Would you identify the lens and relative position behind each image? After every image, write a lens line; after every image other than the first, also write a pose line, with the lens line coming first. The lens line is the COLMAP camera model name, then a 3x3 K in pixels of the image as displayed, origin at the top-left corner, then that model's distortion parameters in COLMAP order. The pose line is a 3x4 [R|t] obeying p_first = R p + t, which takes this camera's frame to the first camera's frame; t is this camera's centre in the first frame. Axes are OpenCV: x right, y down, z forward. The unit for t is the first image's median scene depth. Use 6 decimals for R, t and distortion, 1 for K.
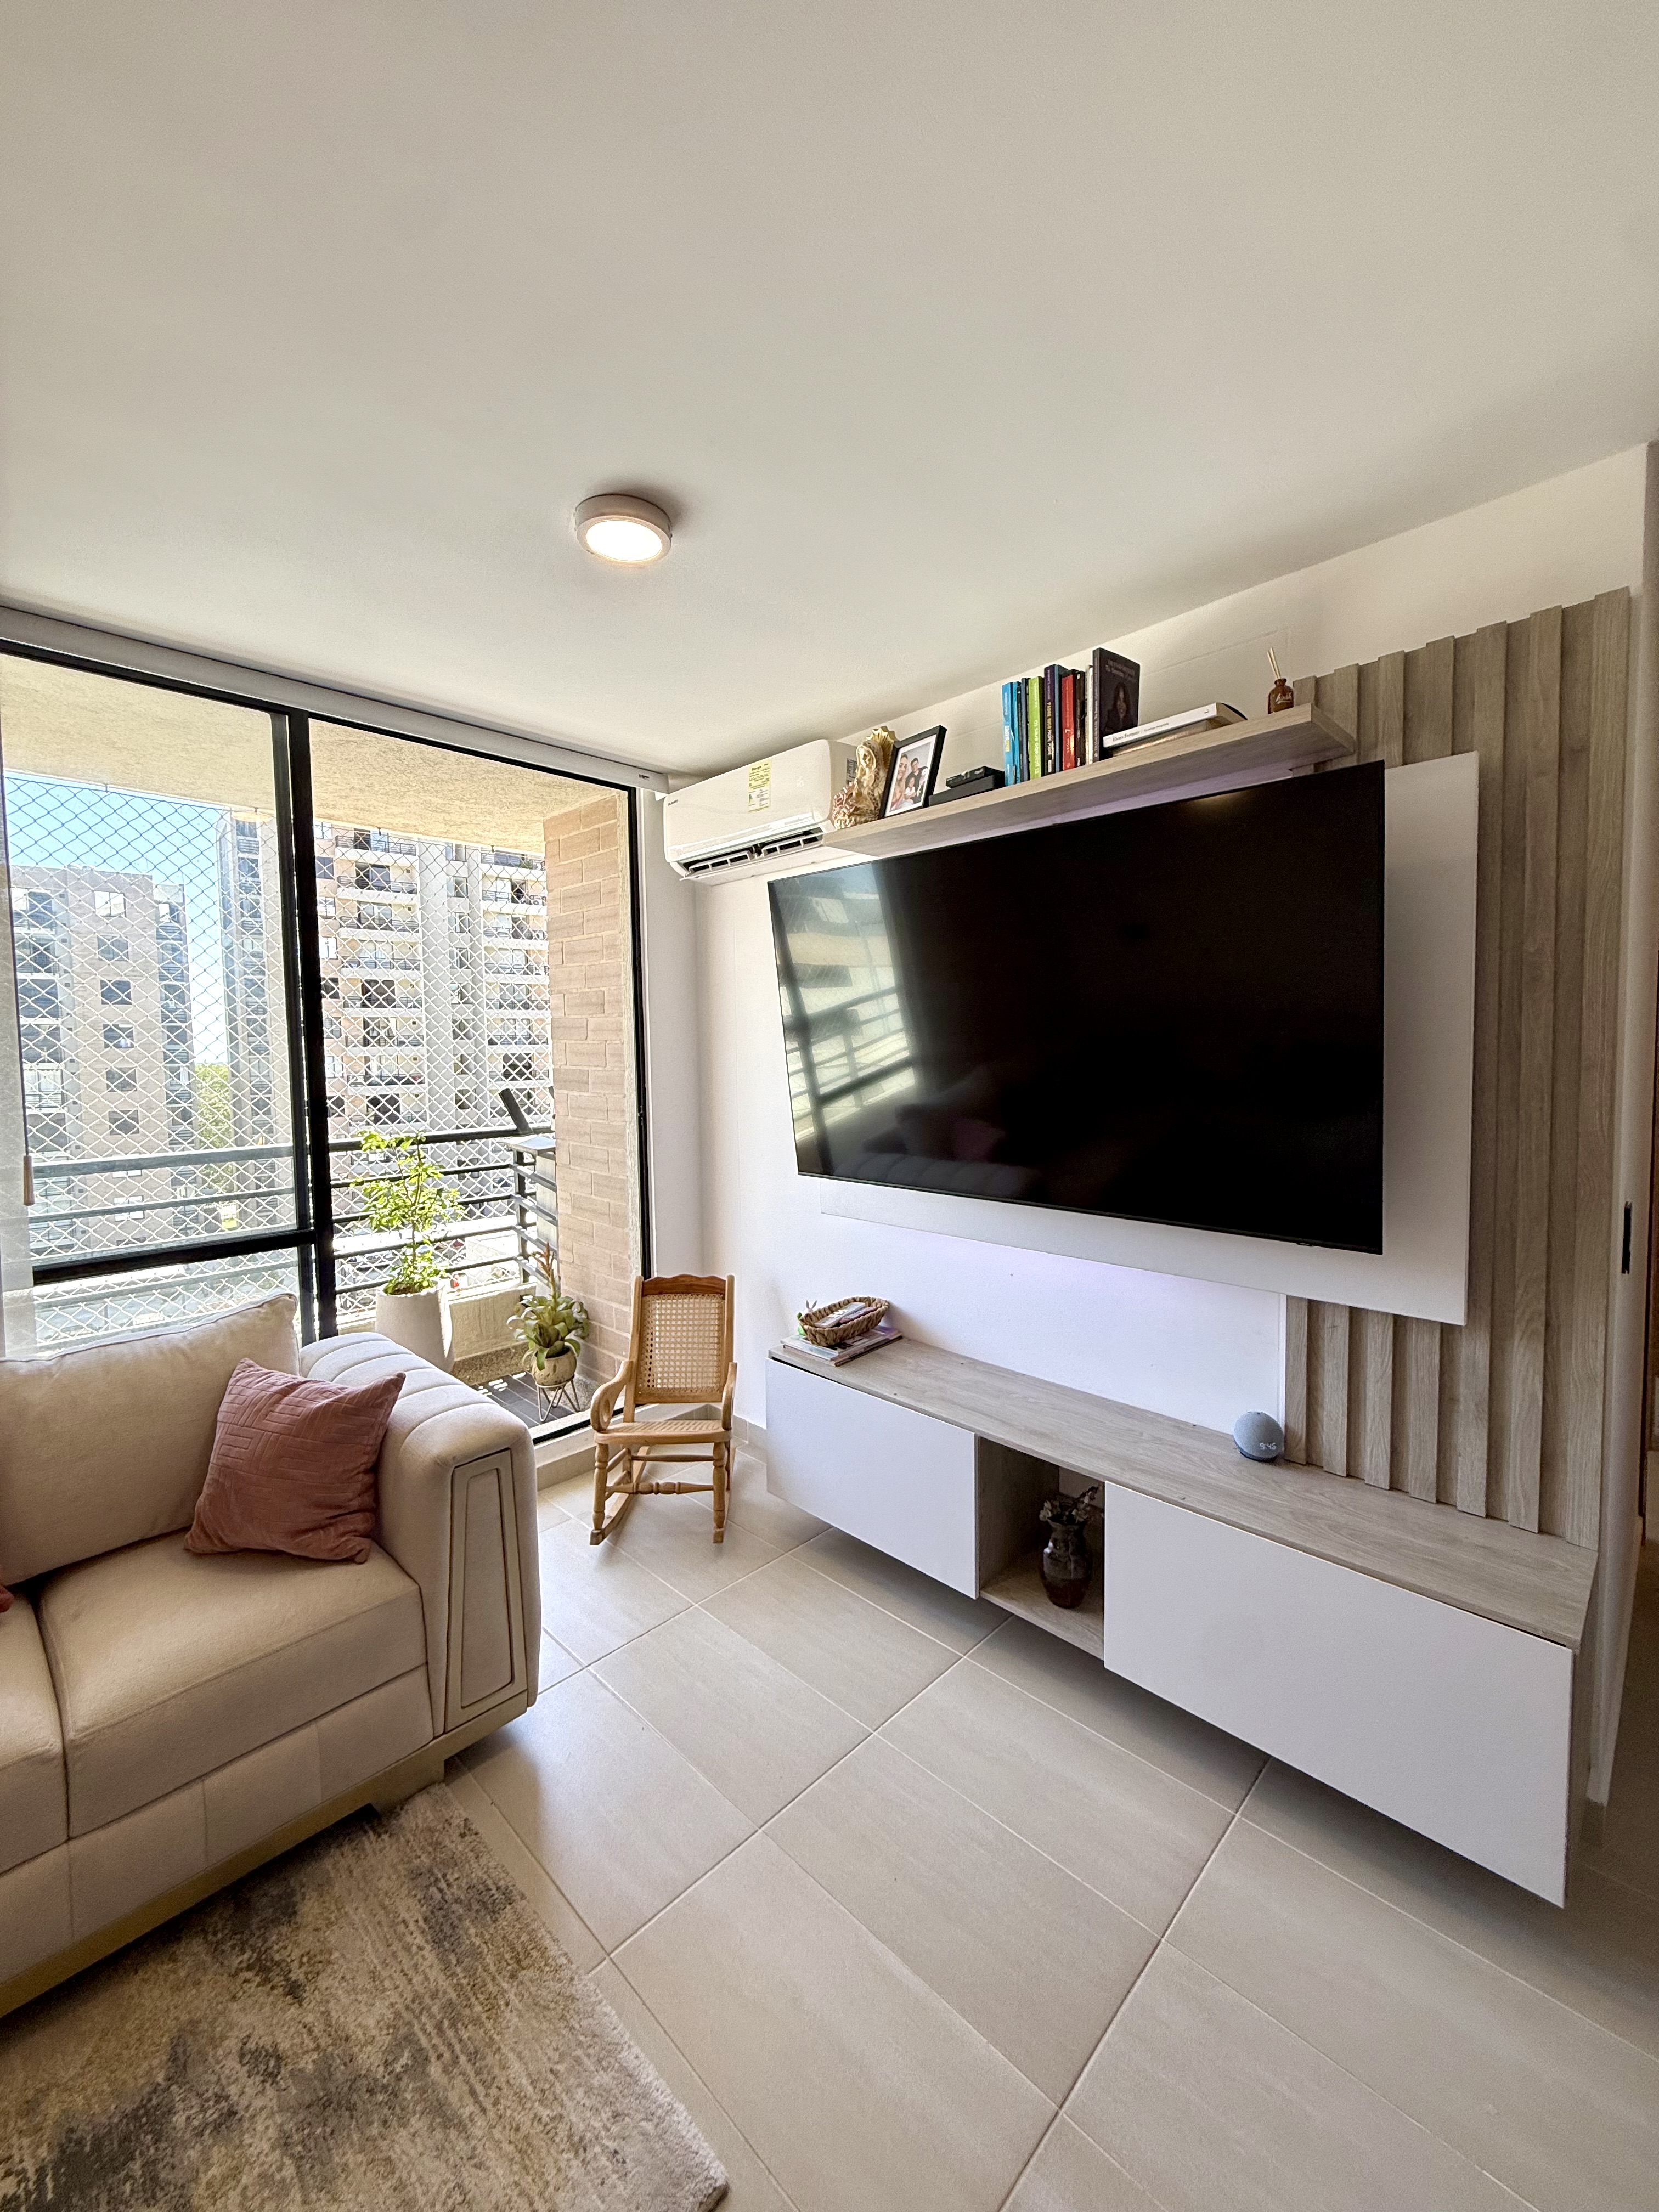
lens RADIAL K [[878.1, 0, 843.6], [0, 878.1, 1102.9], [0, 0, 1]] dist [-0.002824, 0.000255]
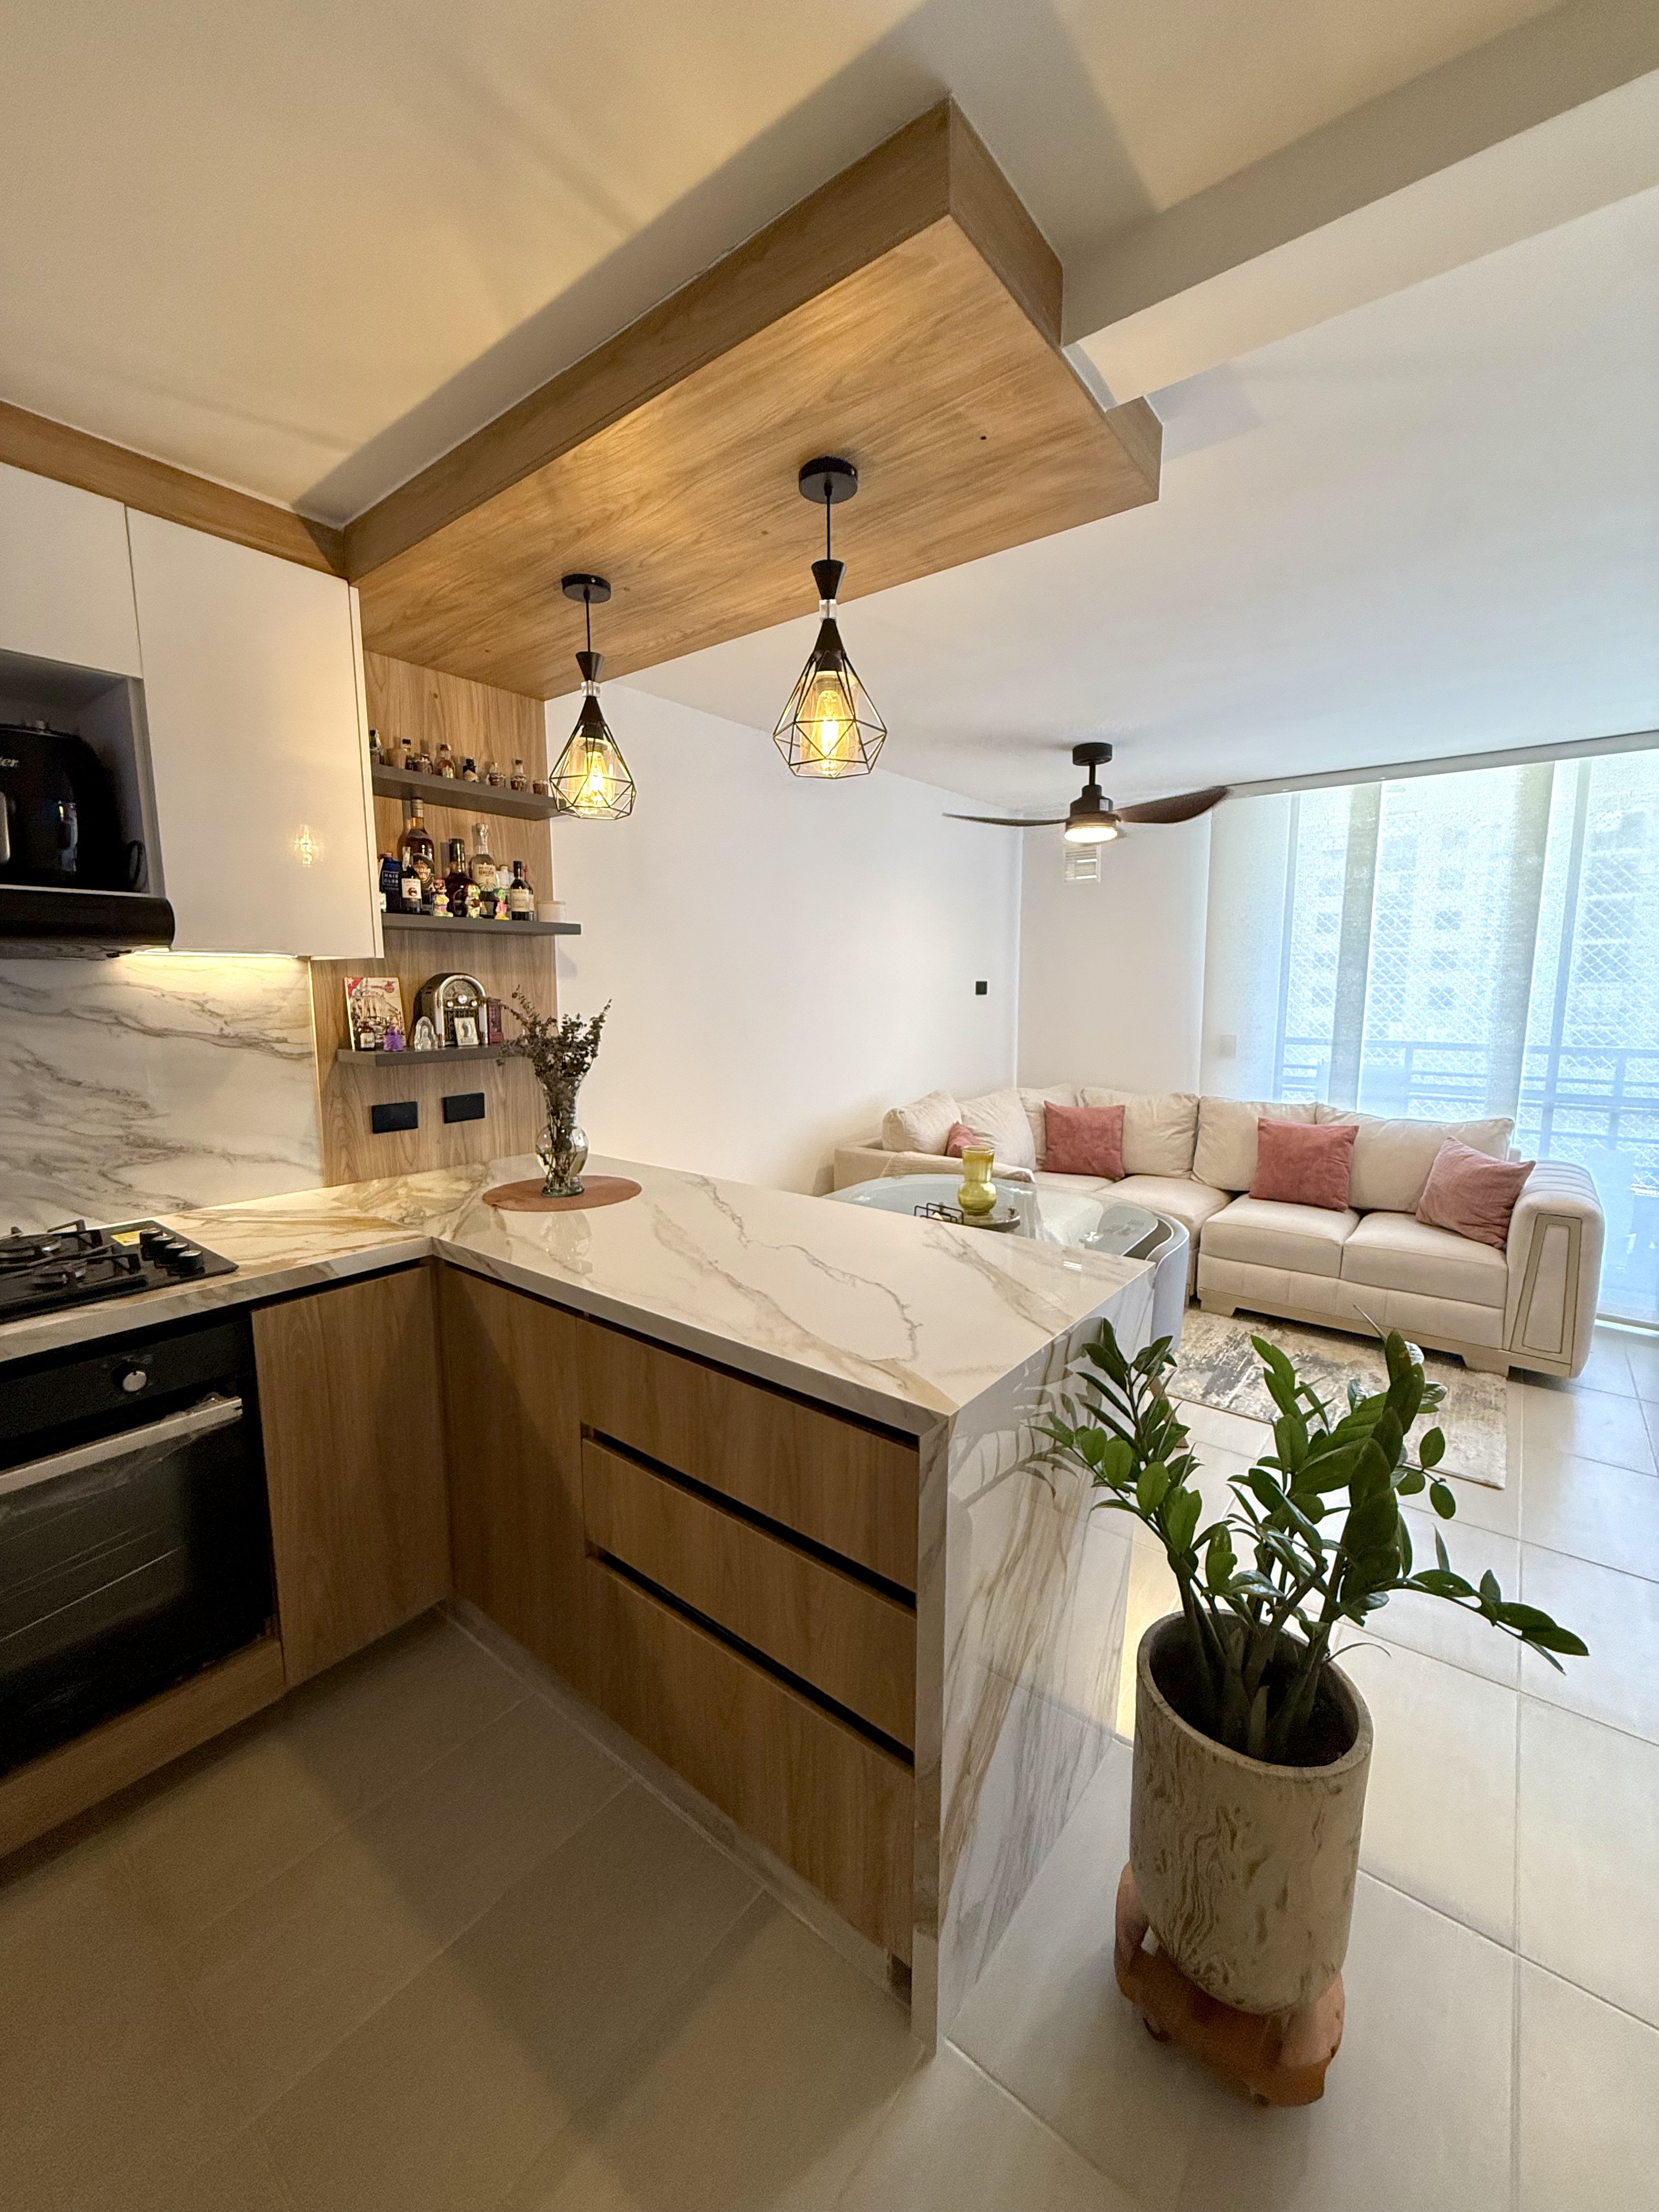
lens RADIAL K [[878.1, 0, 830.3], [0, 878.1, 1097.9], [0, 0, 1]] dist [-0.002824, 0.000255]
pose [[0.106781, 0.144502, -0.983726, 0.841210], [-0.061420, 0.988452, 0.138530, 0.014459], [0.992384, 0.045628, 0.114423, -0.489871]]
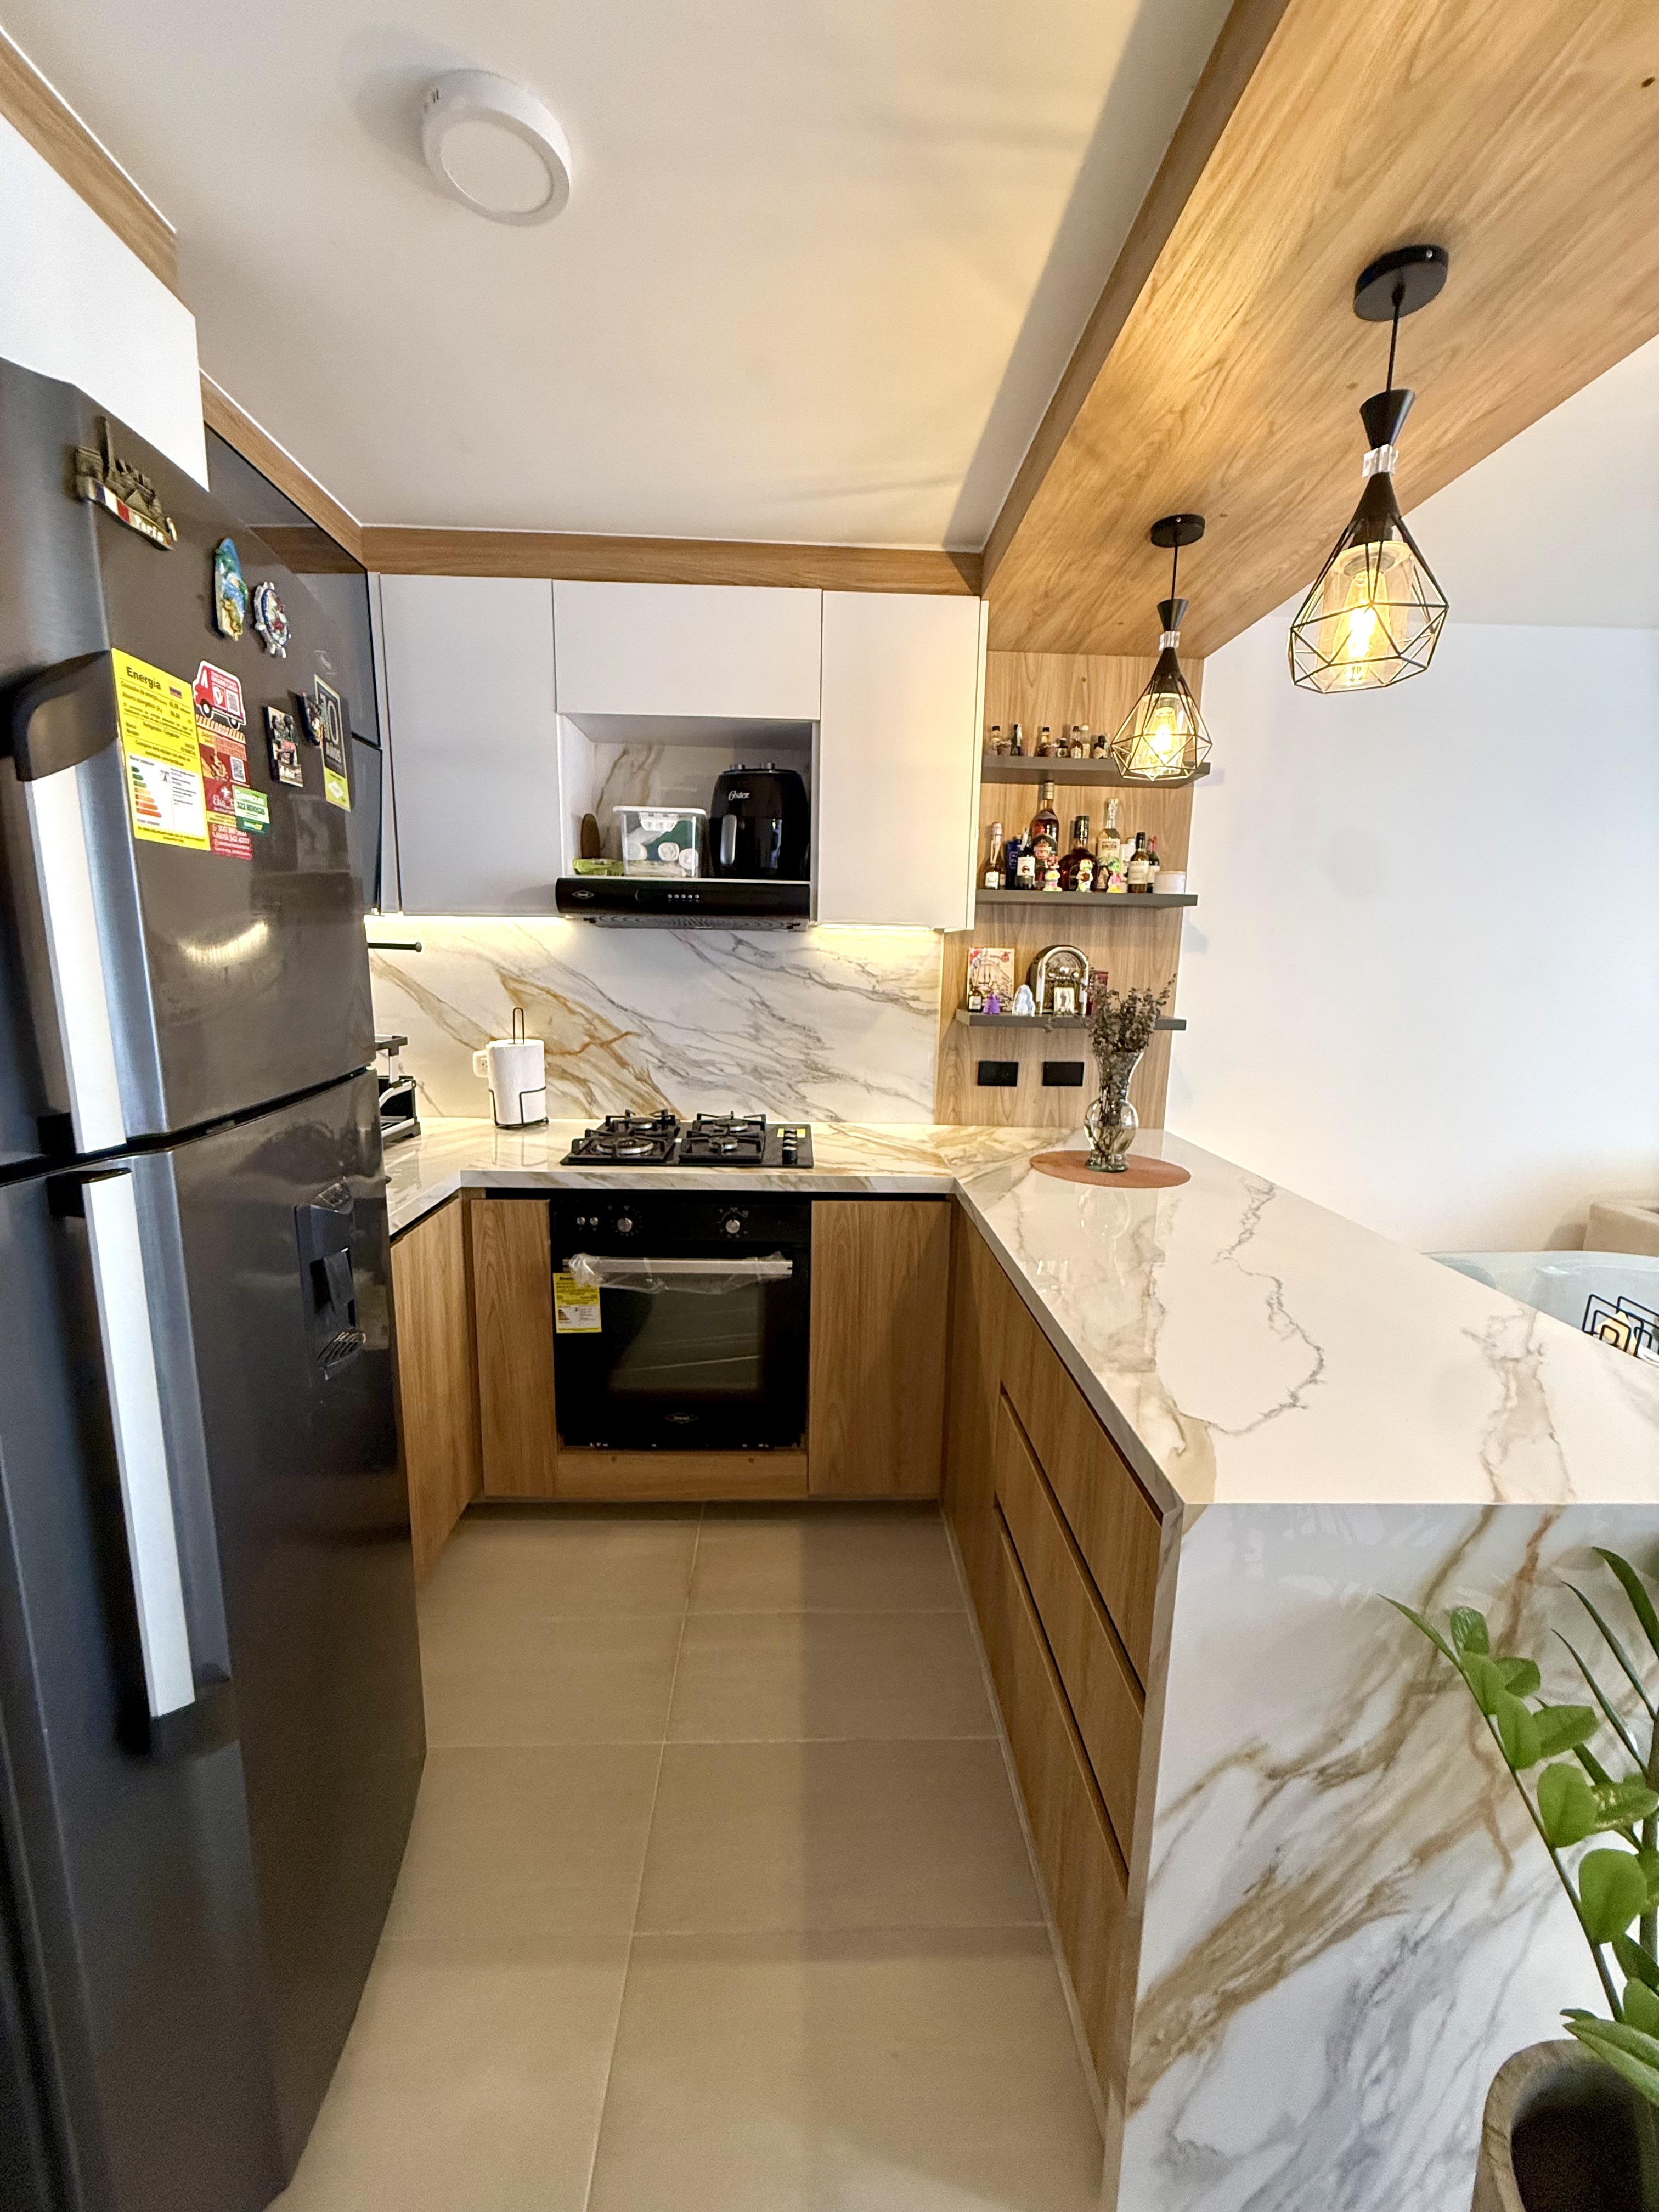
lens RADIAL K [[878.1, 0, 824.1], [0, 878.1, 1098.0], [0, 0, 1]] dist [-0.002824, 0.000255]
pose [[-0.692052, 0.115261, -0.712586, 0.759234], [-0.057113, 0.975332, 0.213227, 0.008977], [0.719585, 0.188263, -0.668397, -0.265653]]
